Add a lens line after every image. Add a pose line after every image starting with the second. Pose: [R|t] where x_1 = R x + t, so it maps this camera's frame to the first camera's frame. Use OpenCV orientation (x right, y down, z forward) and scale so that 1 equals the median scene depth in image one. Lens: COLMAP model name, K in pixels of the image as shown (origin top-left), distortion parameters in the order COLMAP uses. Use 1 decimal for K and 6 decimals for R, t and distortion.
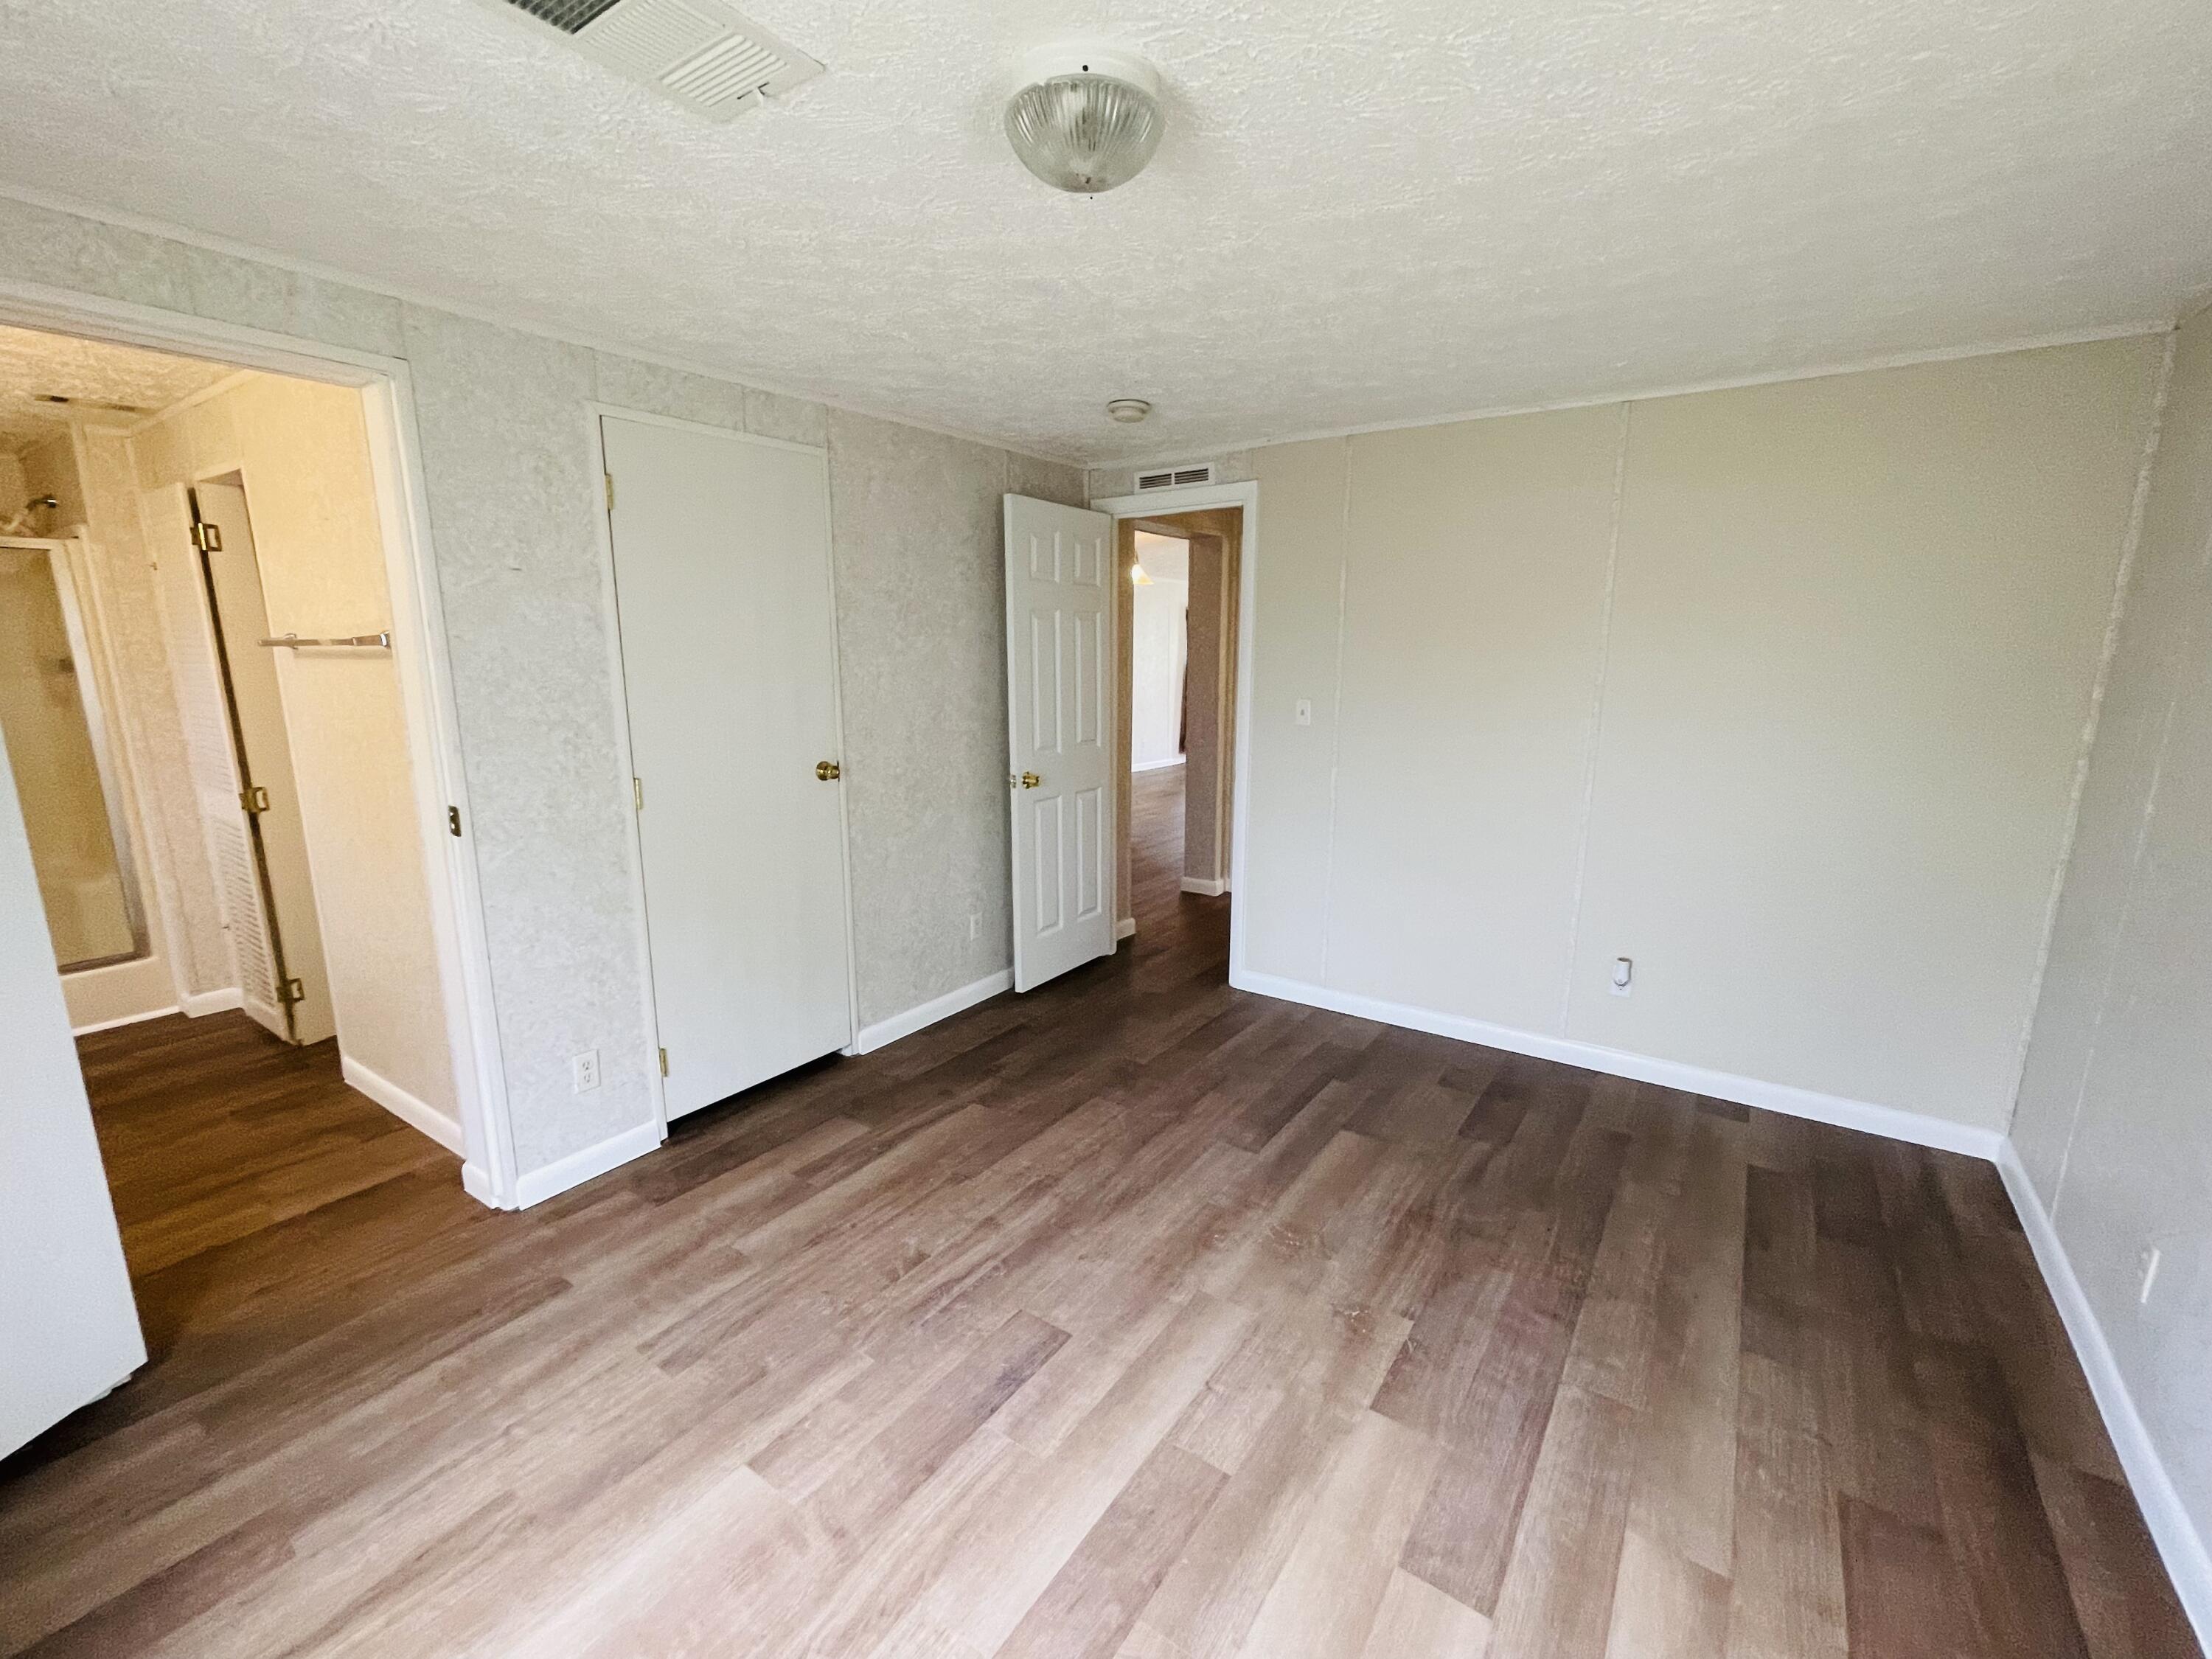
lens RADIAL K [[941.8, 0, 1120.3], [0, 941.8, 833.2], [0, 0, 1]] dist [-0.009921, 0.003016]
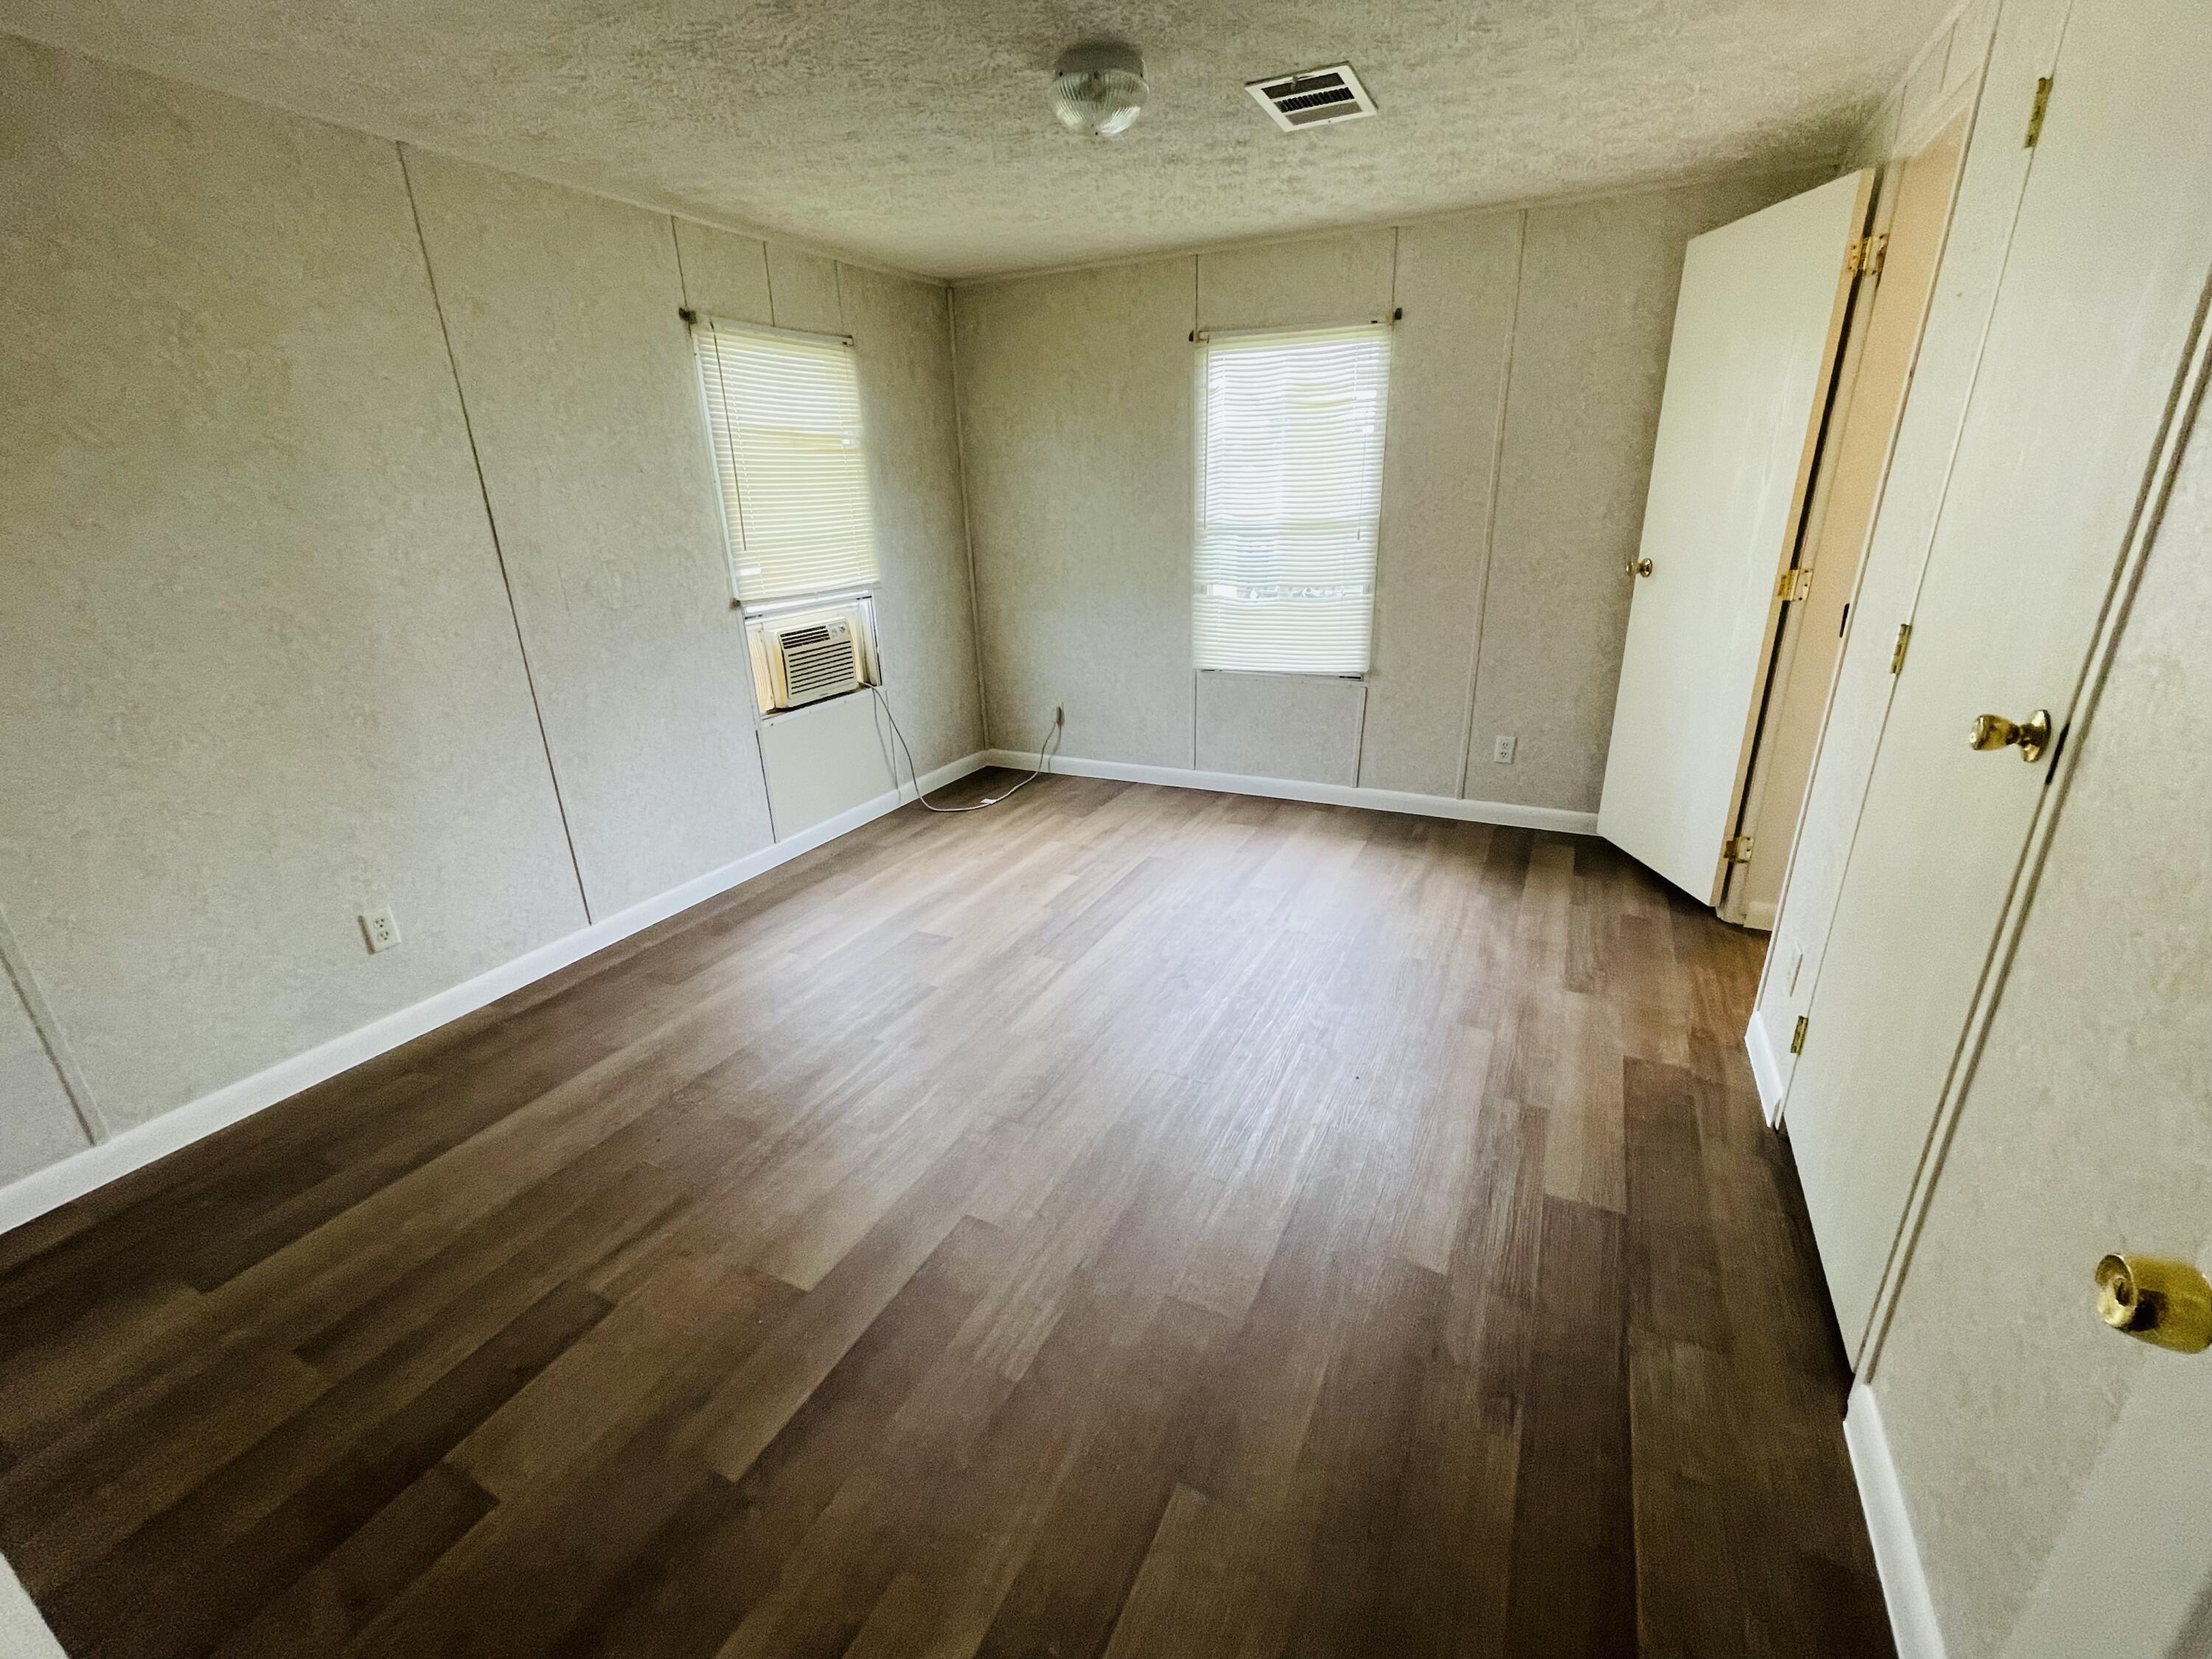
lens RADIAL K [[941.8, 0, 1111.2], [0, 941.8, 826.2], [0, 0, 1]] dist [-0.009921, 0.003016]
pose [[-0.991289, 0.066218, -0.113851, 0.129266], [-0.002336, 0.855446, 0.517886, -0.337494], [0.131687, 0.513641, -0.847839, 1.904601]]
